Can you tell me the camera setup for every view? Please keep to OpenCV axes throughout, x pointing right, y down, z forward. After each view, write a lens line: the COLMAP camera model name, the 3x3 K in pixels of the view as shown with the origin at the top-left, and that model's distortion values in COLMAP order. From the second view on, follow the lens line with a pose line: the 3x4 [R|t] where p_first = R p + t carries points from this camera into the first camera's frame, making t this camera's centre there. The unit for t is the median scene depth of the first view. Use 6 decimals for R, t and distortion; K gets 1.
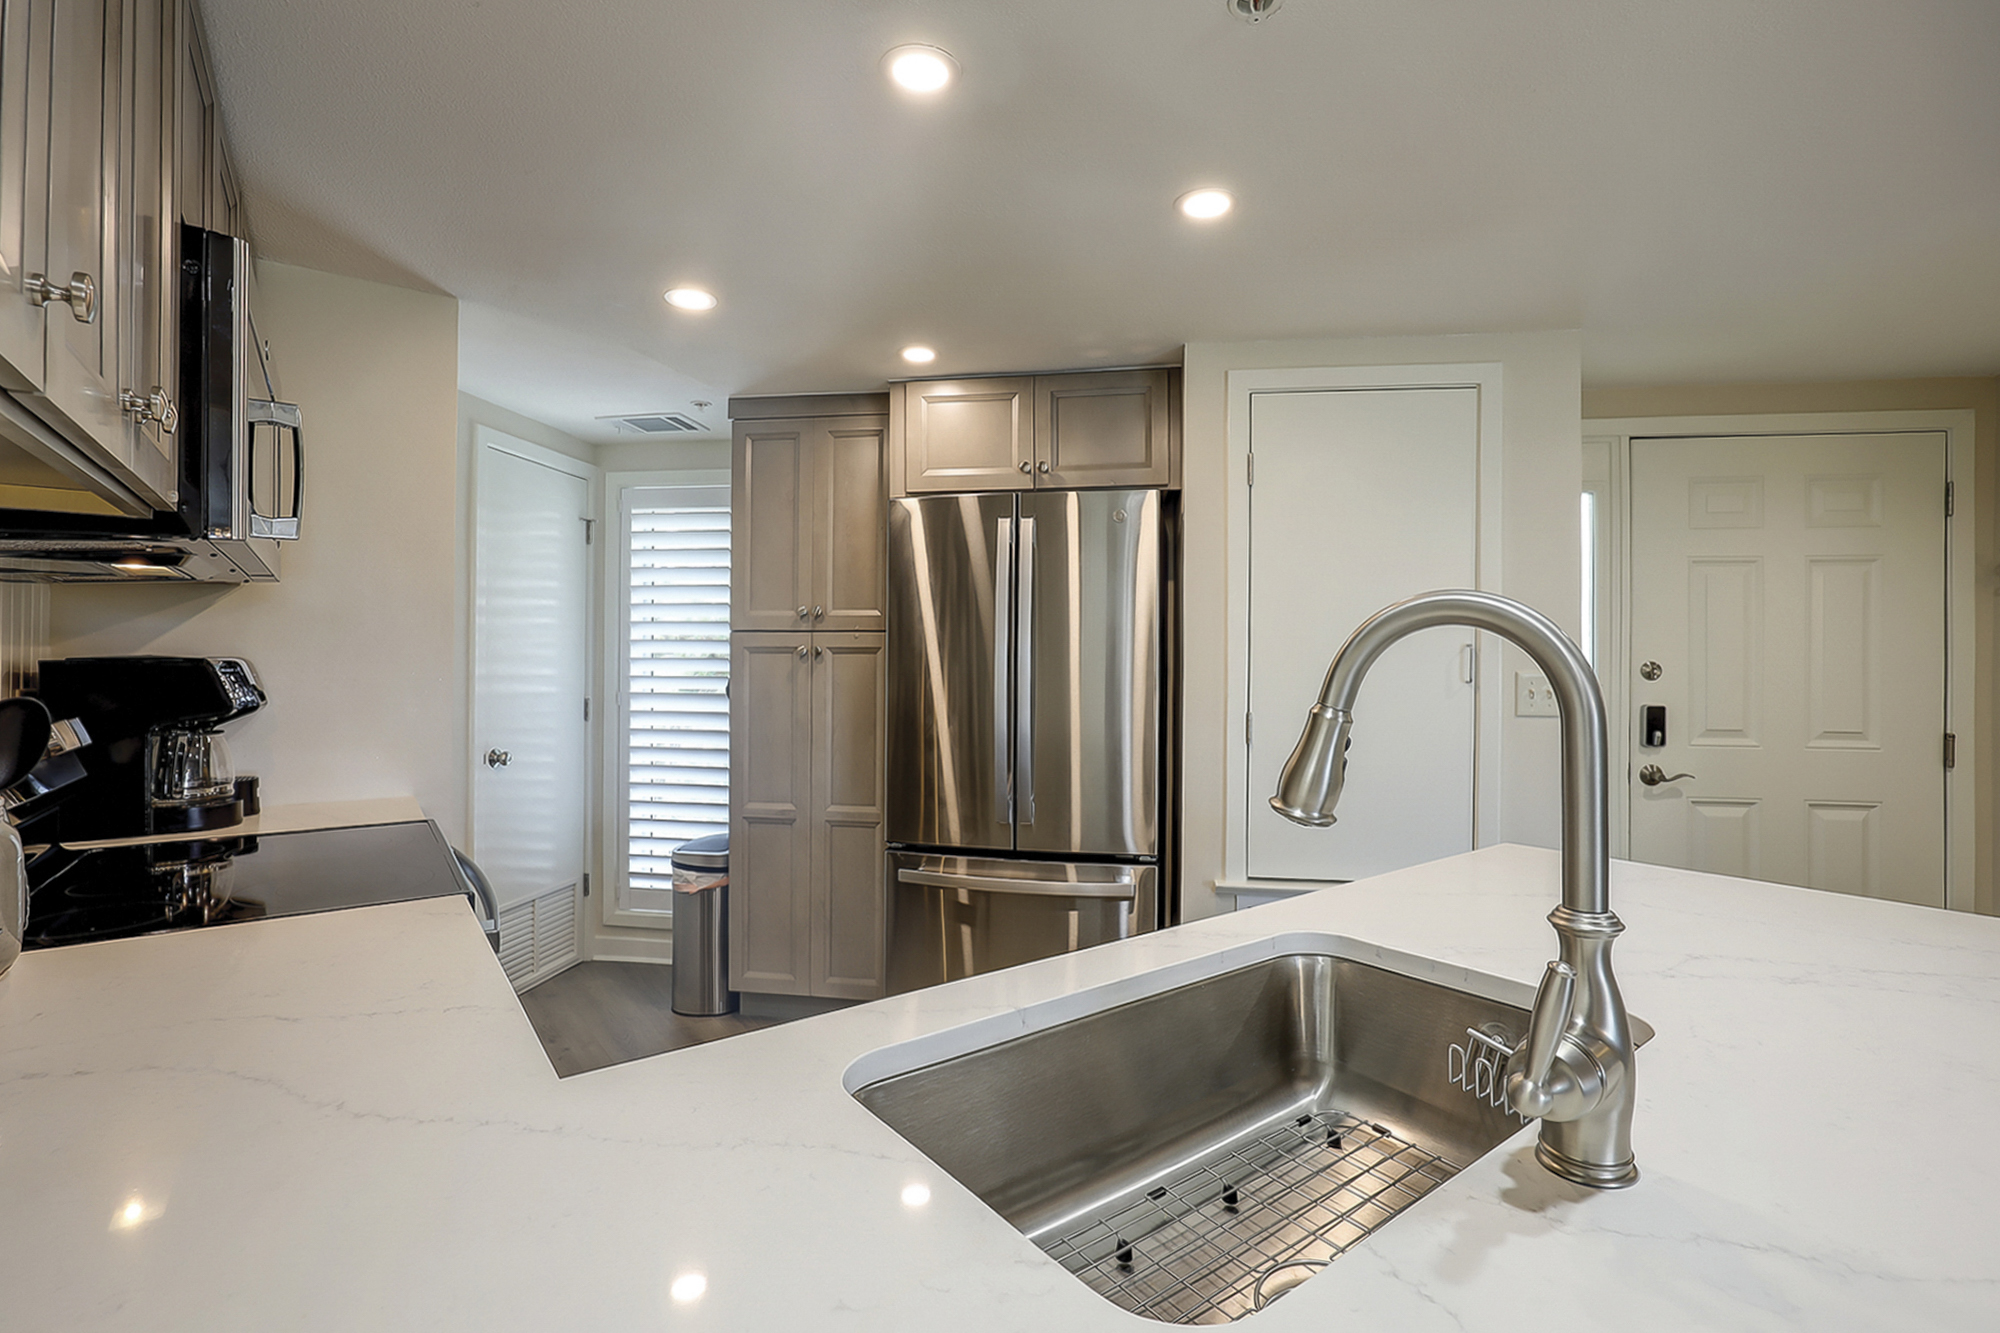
lens RADIAL K [[895.0, 0, 1000.0], [0, 895.0, 666.5], [0, 0, 1]] dist [-0.044258, 0.019902]
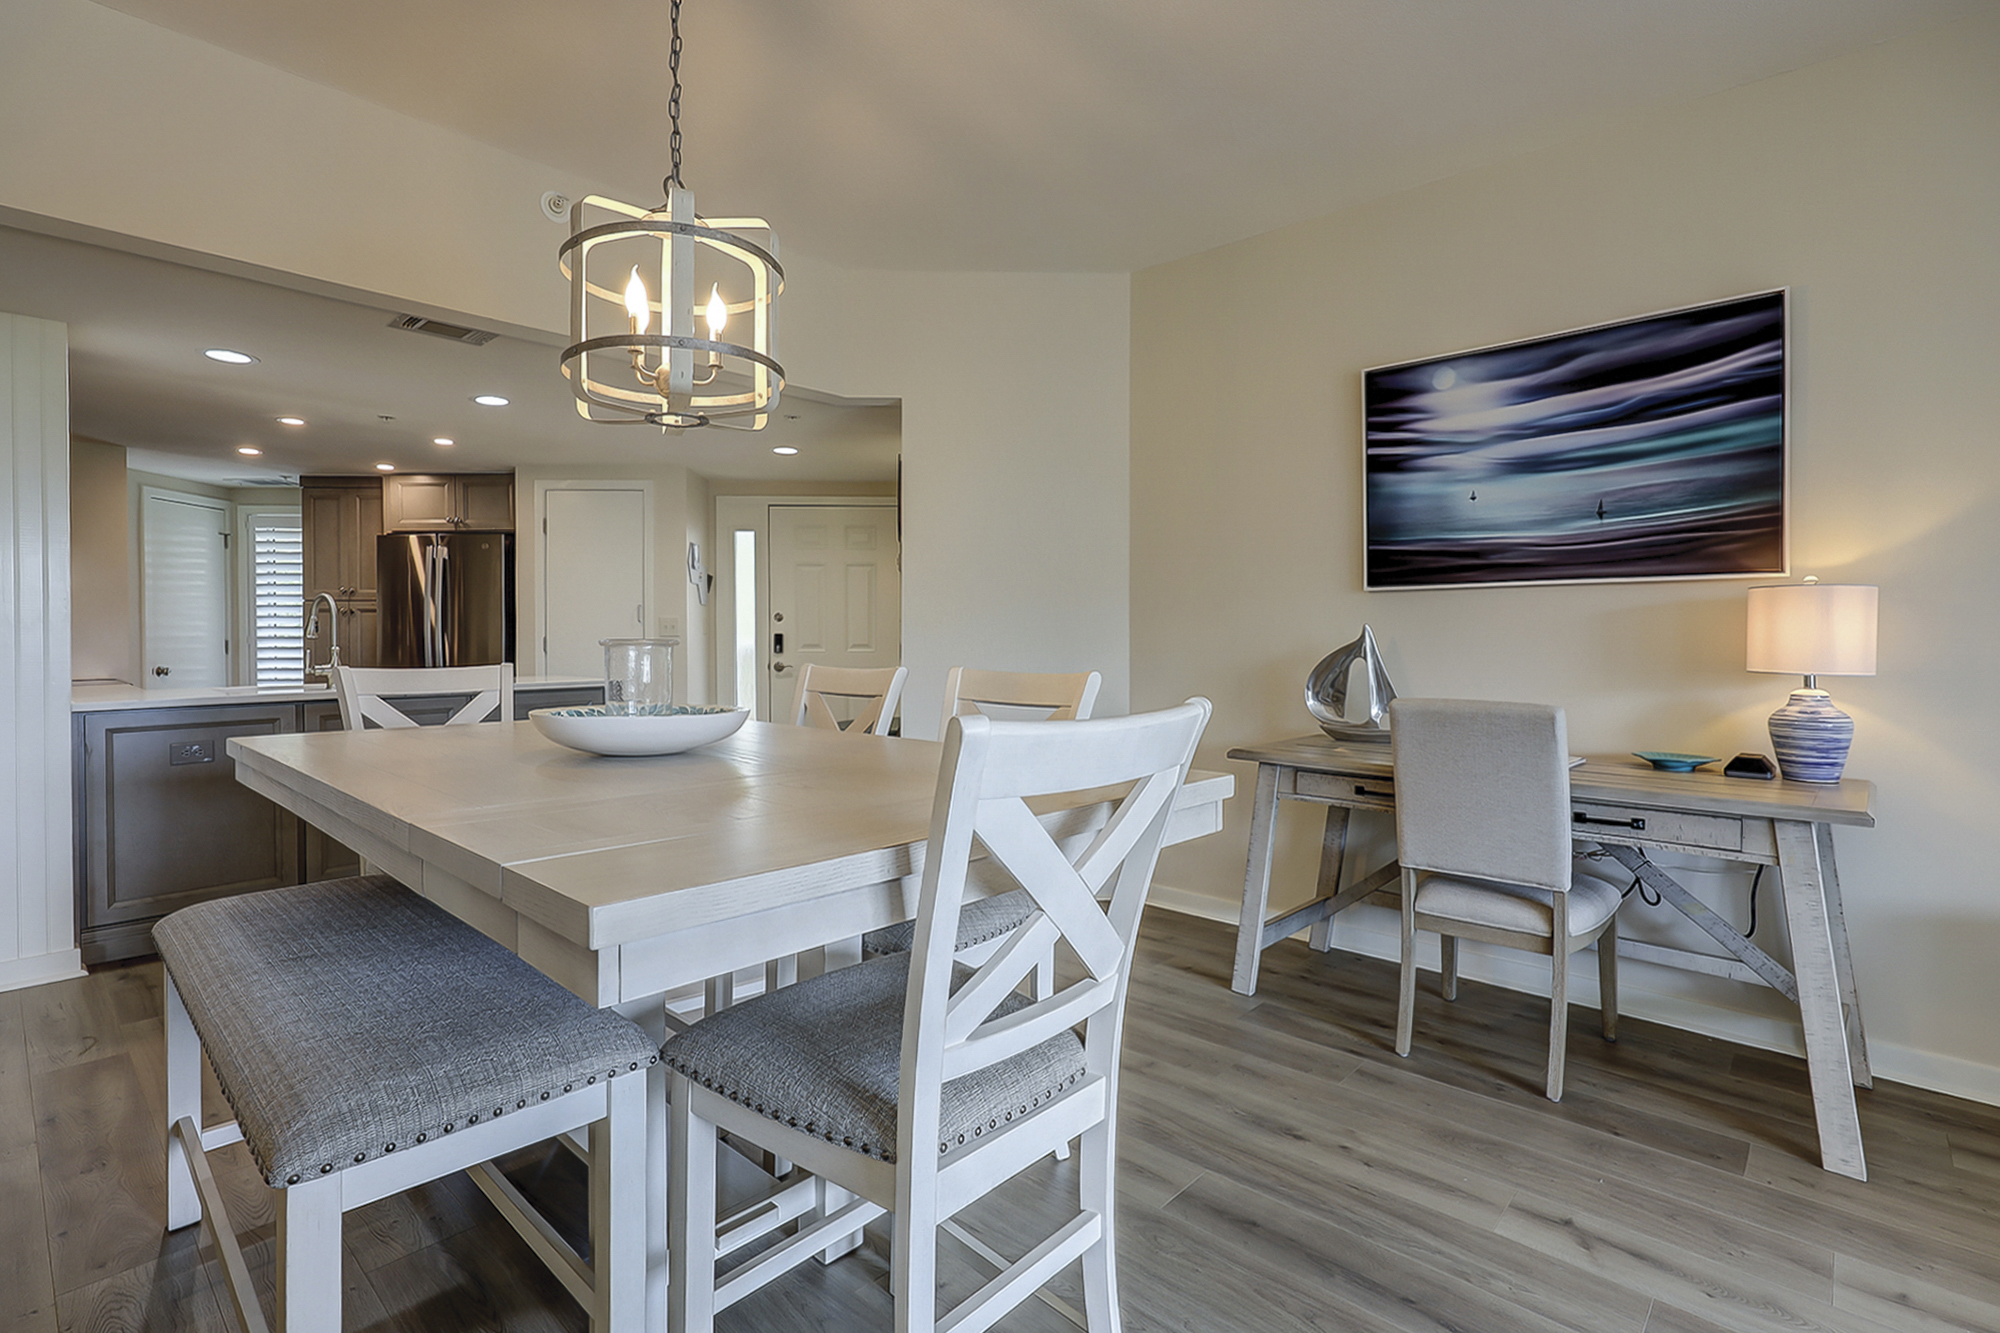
lens RADIAL K [[921.7, 0, 964.9], [0, 921.7, 653.5], [0, 0, 1]] dist [-0.002506, 0.000262]
pose [[0.985180, -0.014554, 0.170906, 0.764629], [0.011762, 0.999780, 0.017338, 0.056306], [-0.171121, -0.015071, 0.985135, -1.190521]]
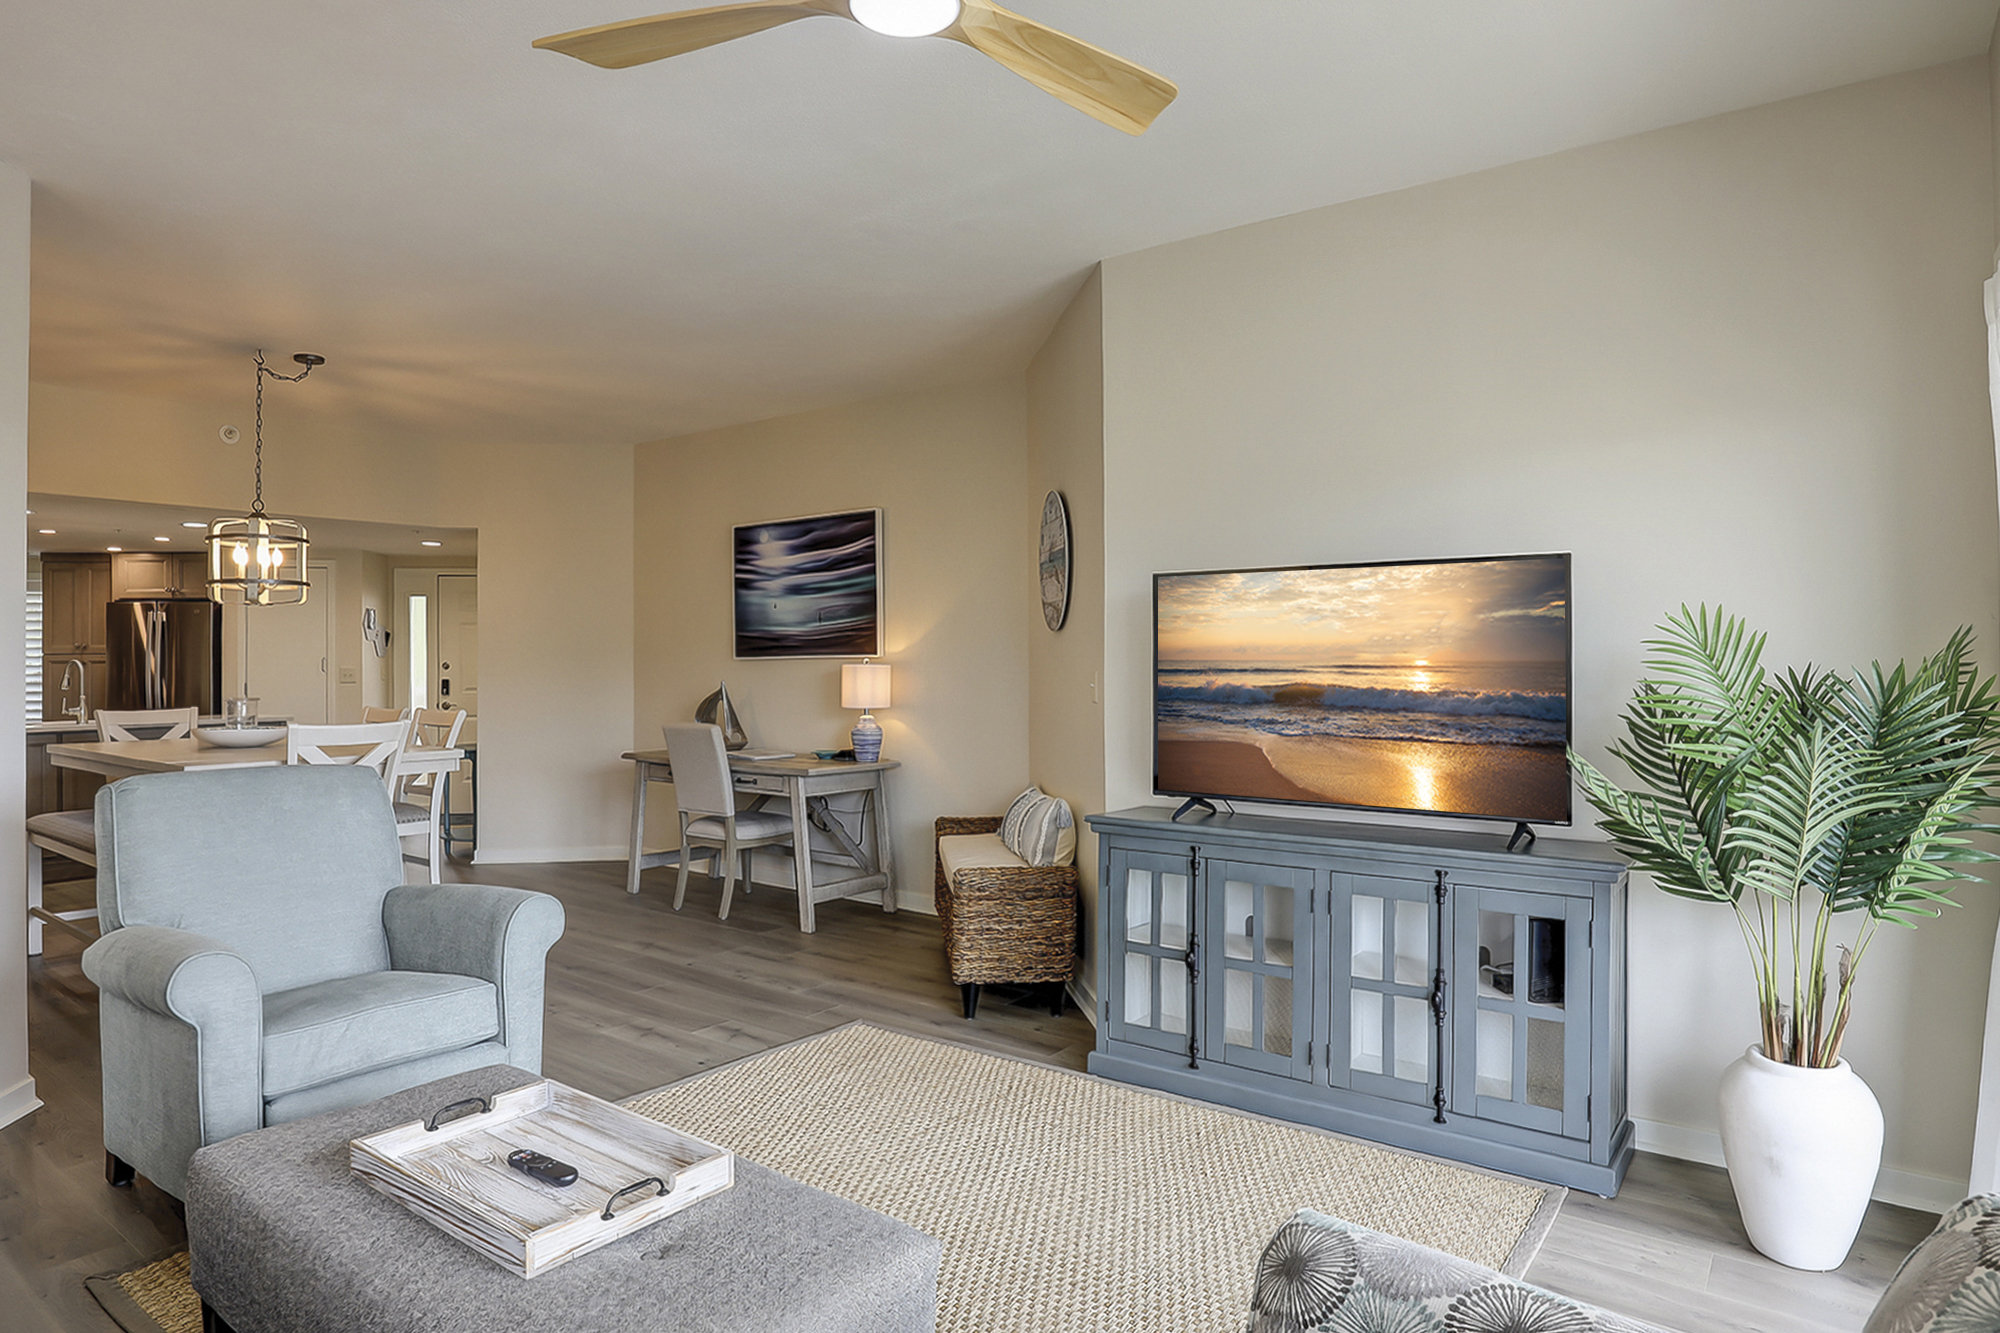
lens RADIAL K [[1222.9, 0, 964.8], [0, 1222.9, 656.5], [0, 0, 1]] dist [-0.000914, -0.000089]
pose [[0.973164, -0.015215, 0.229609, 1.321444], [0.016671, 0.999851, -0.004400, 0.018570], [-0.229508, 0.008110, 0.973273, -2.673701]]
